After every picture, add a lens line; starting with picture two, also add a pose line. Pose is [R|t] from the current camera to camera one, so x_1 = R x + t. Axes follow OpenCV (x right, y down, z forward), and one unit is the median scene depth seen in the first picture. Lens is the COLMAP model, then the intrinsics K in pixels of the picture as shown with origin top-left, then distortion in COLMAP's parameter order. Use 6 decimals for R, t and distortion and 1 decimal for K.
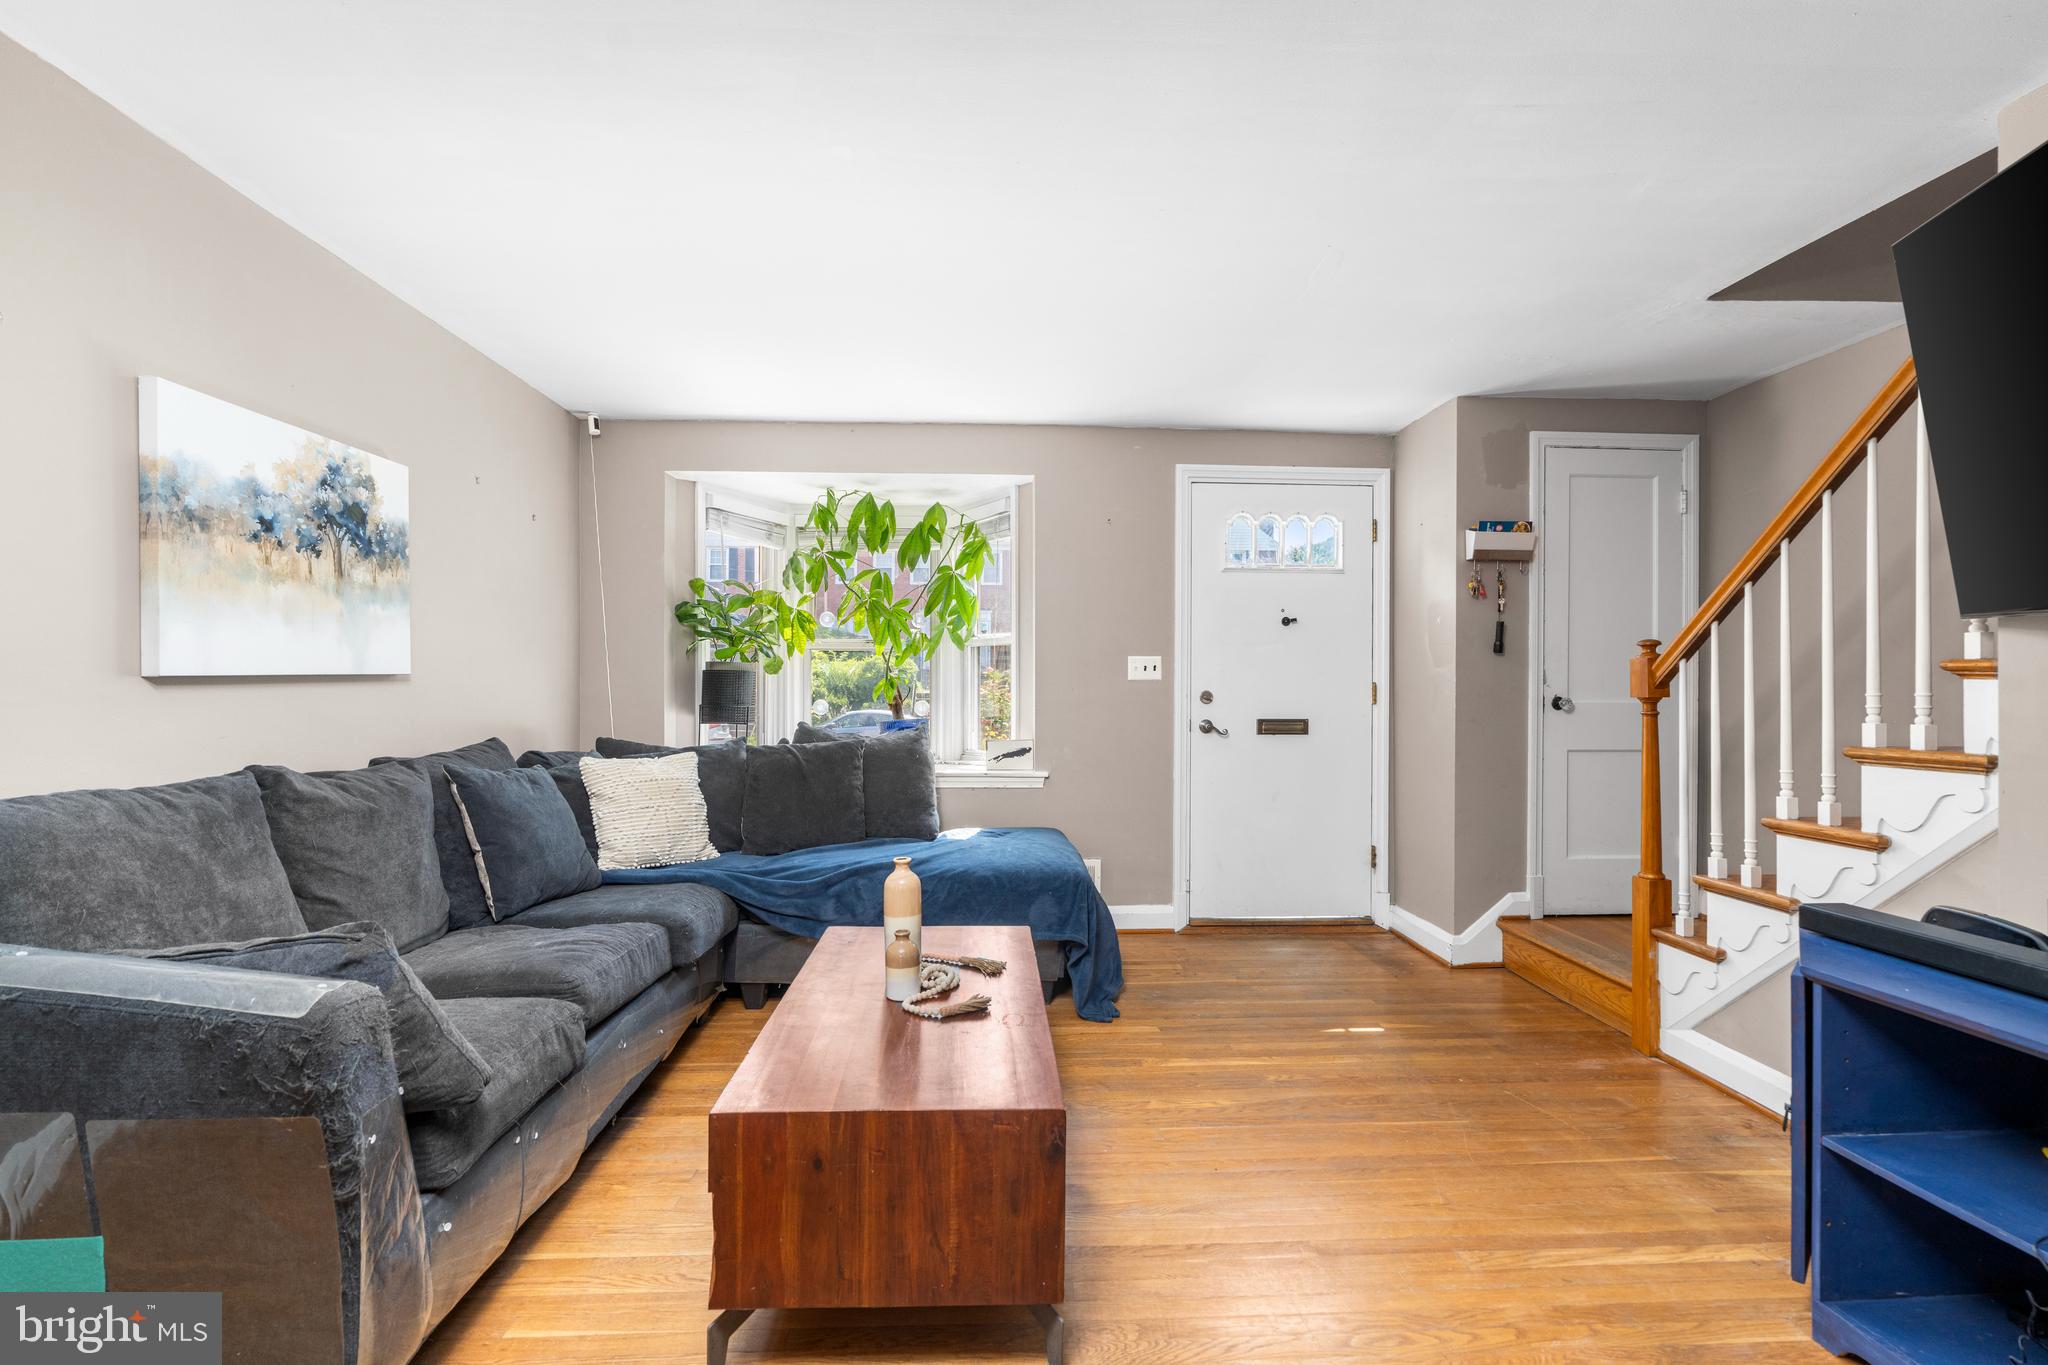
lens RADIAL K [[931.6, 0, 1018.9], [0, 931.6, 683.4], [0, 0, 1]] dist [-0.001784, -0.000472]
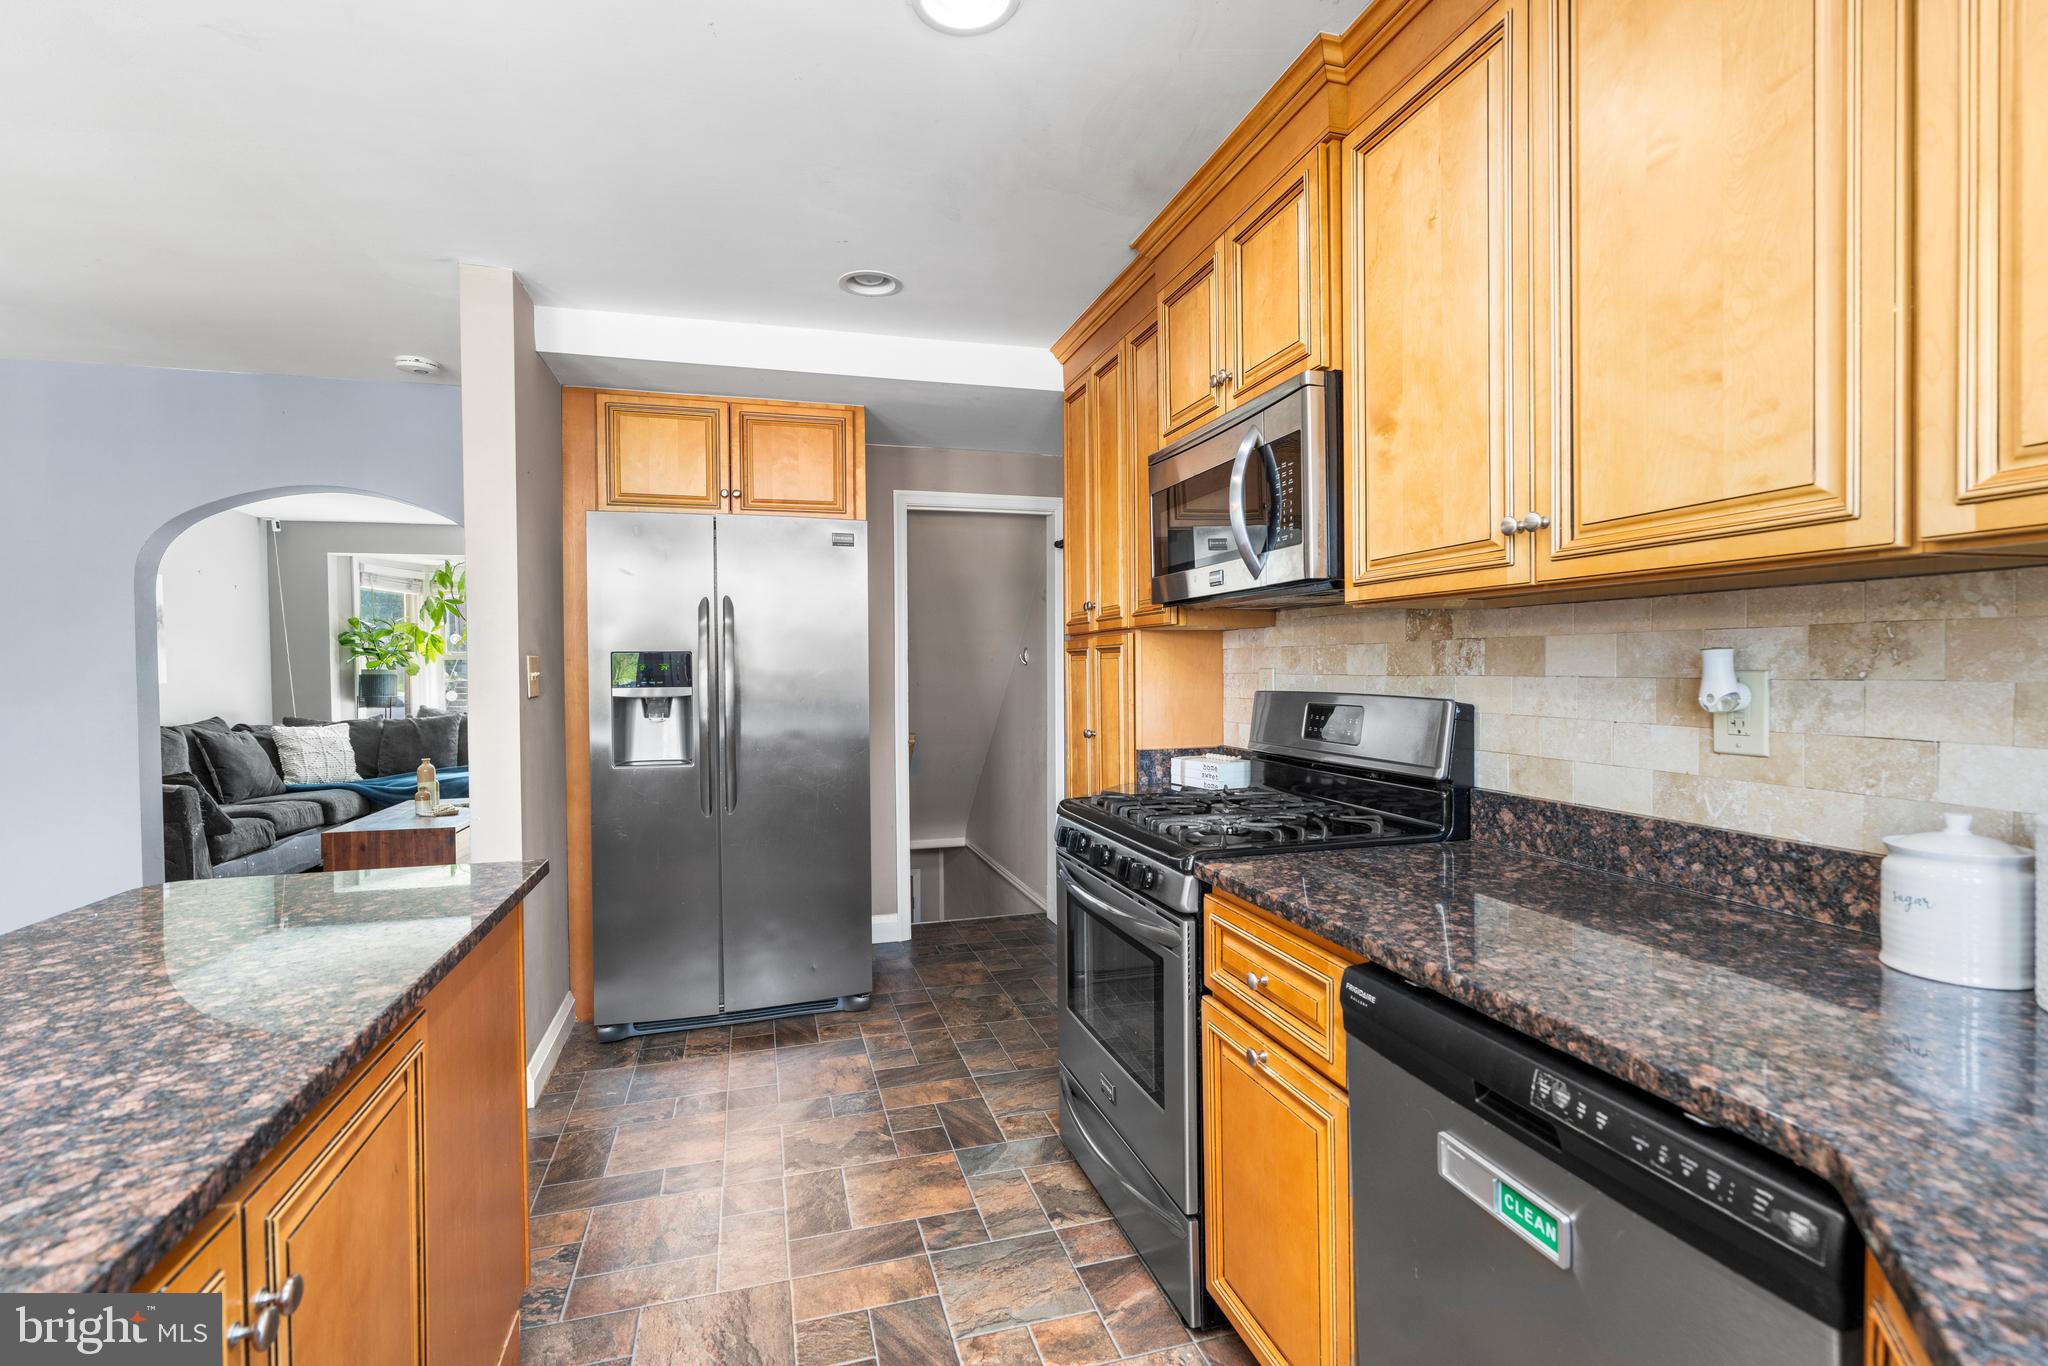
lens RADIAL K [[931.6, 0, 1014.7], [0, 931.6, 685.1], [0, 0, 1]] dist [-0.001784, -0.000472]
pose [[0.974021, -0.014508, 0.225994, 0.474170], [0.010197, 0.999743, 0.020234, -0.020020], [-0.226230, -0.017404, 0.973919, -0.975626]]
